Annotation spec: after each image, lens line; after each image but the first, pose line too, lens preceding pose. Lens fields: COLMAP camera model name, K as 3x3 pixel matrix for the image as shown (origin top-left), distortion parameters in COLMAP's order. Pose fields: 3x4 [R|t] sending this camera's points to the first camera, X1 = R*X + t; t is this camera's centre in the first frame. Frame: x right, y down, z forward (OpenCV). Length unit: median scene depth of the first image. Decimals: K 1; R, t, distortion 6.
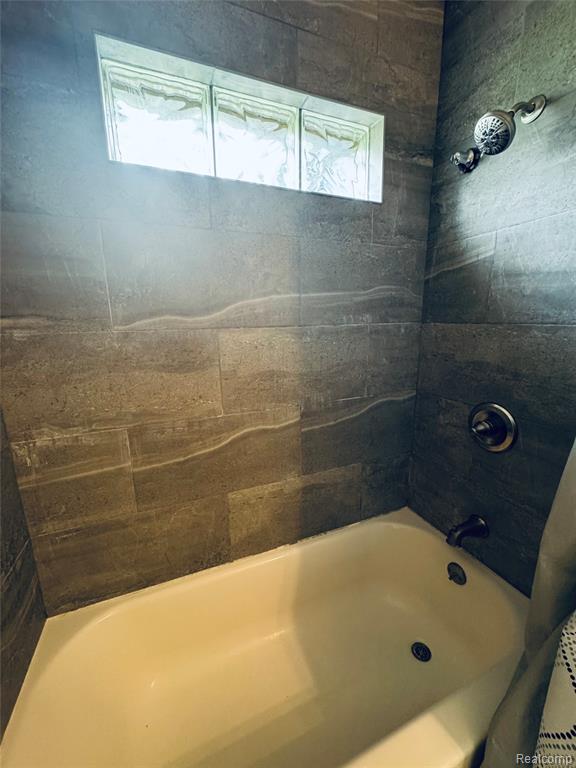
lens RADIAL K [[311.9, 0, 288.9], [0, 311.9, 384.3], [0, 0, 1]] dist [-0.000239, -0.000382]
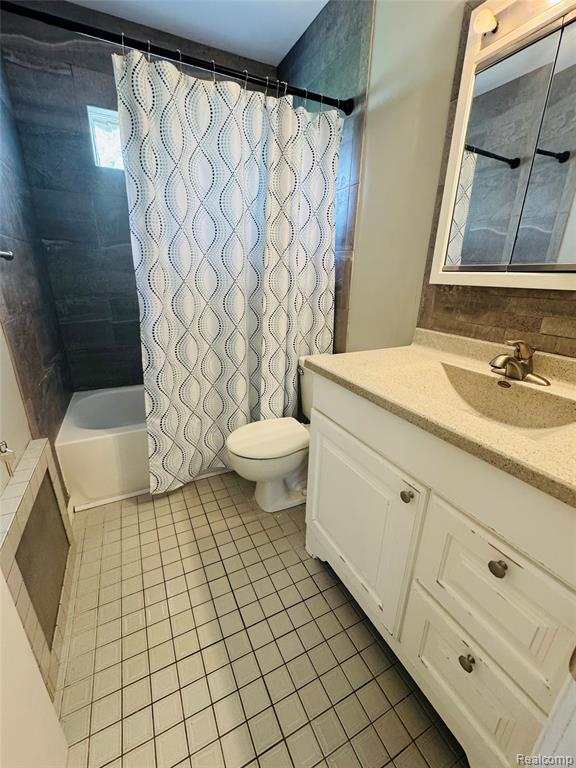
lens RADIAL K [[311.9, 0, 284.0], [0, 311.9, 382.3], [0, 0, 1]] dist [-0.000239, -0.000382]
pose [[0.998504, 0.016361, 0.052172, 0.568037], [-0.022281, 0.993117, 0.114987, 0.442427], [-0.049932, -0.115978, 0.991996, -1.234105]]
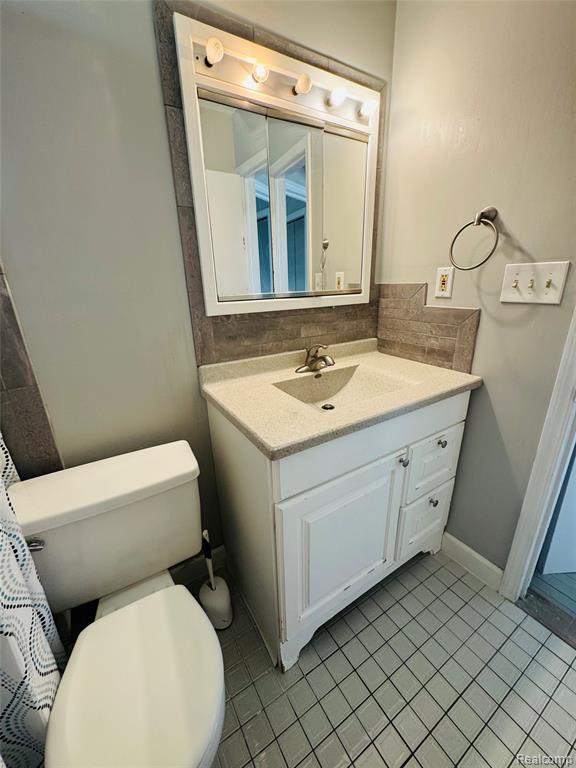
lens RADIAL K [[311.9, 0, 287.1], [0, 311.9, 383.6], [0, 0, 1]] dist [-0.000239, -0.000382]
pose [[-0.144462, -0.304771, 0.941406, -1.036752], [0.241443, 0.911773, 0.332228, -0.603006], [-0.959602, 0.275290, -0.058132, 2.139207]]
